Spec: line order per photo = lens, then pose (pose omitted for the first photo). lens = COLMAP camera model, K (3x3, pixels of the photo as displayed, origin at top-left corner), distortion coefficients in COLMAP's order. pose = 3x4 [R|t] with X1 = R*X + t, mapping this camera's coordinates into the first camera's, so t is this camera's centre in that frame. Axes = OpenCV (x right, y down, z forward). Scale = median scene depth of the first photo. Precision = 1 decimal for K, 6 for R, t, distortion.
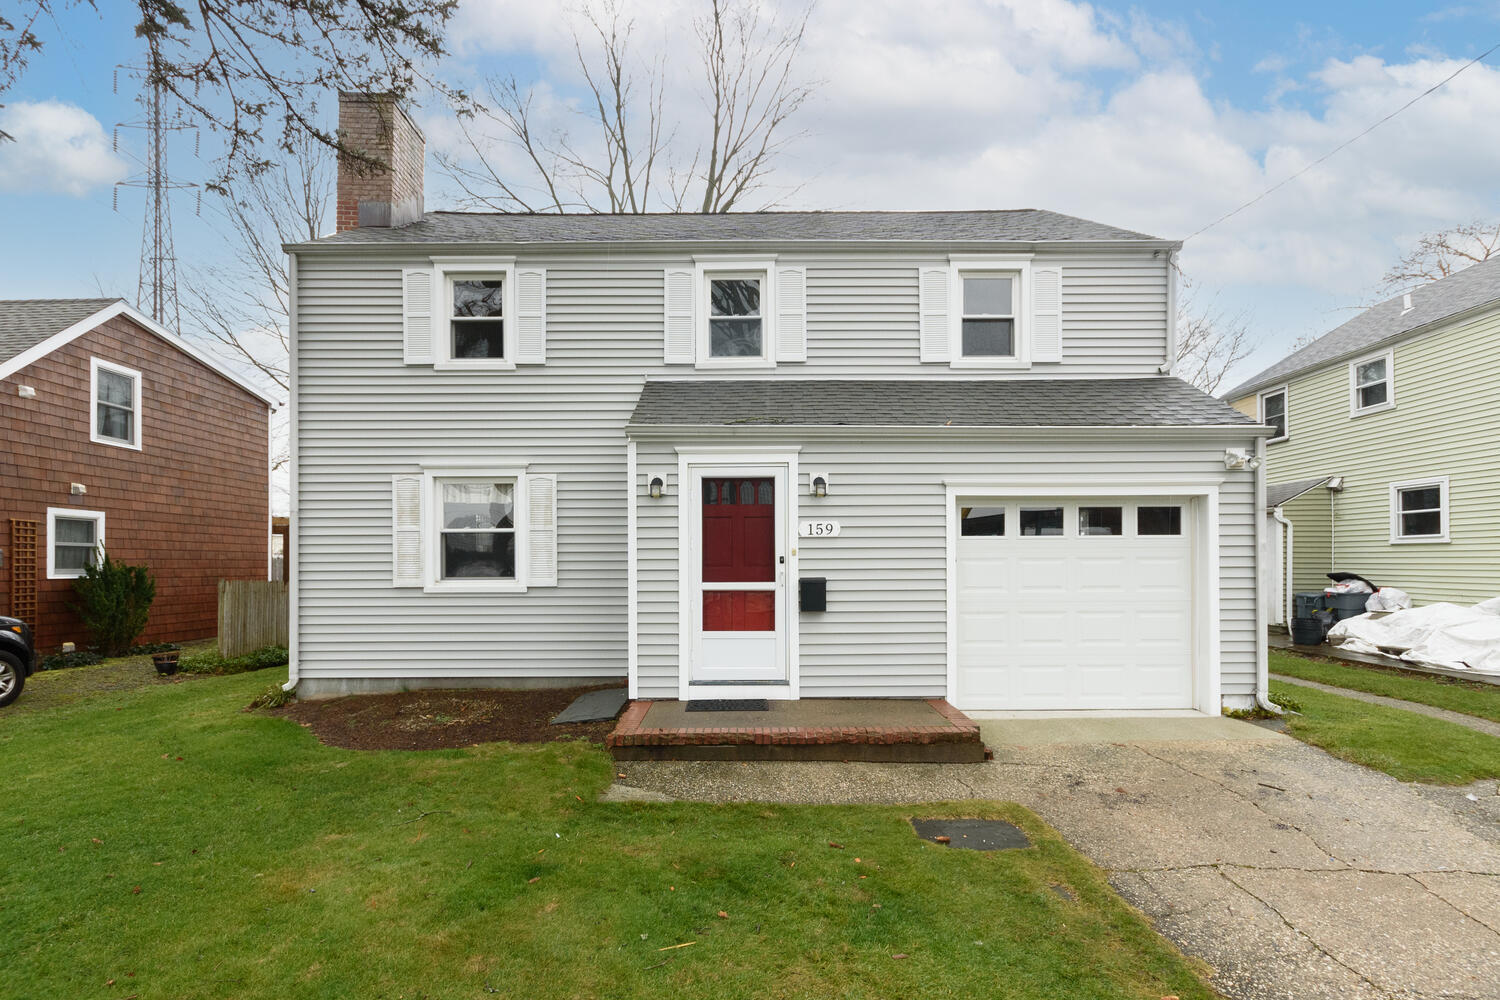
lens RADIAL K [[718.3, 0, 750.5], [0, 718.3, 561.2], [0, 0, 1]] dist [0.005009, 0.000012]
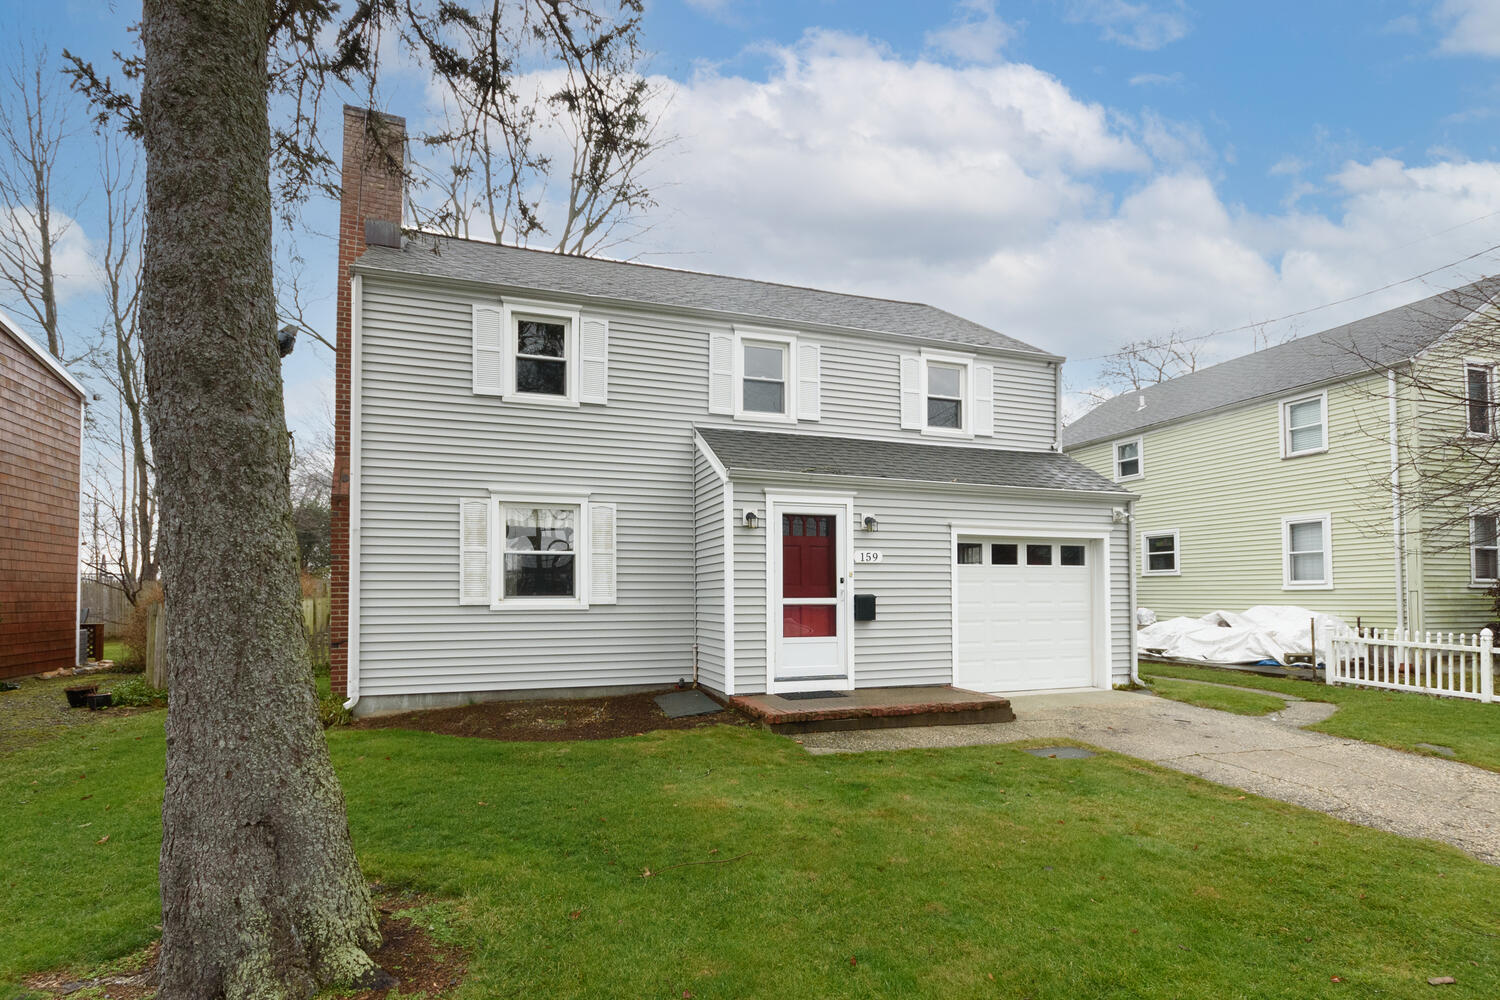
lens RADIAL K [[749.9, 0, 748.4], [0, 749.9, 579.5], [0, 0, 1]] dist [0.003372, 0.001206]
pose [[0.943717, 0.008856, 0.330637, -0.462982], [-0.002566, 0.999807, -0.019455, 0.019100], [-0.330745, 0.017512, 0.943558, -0.167753]]
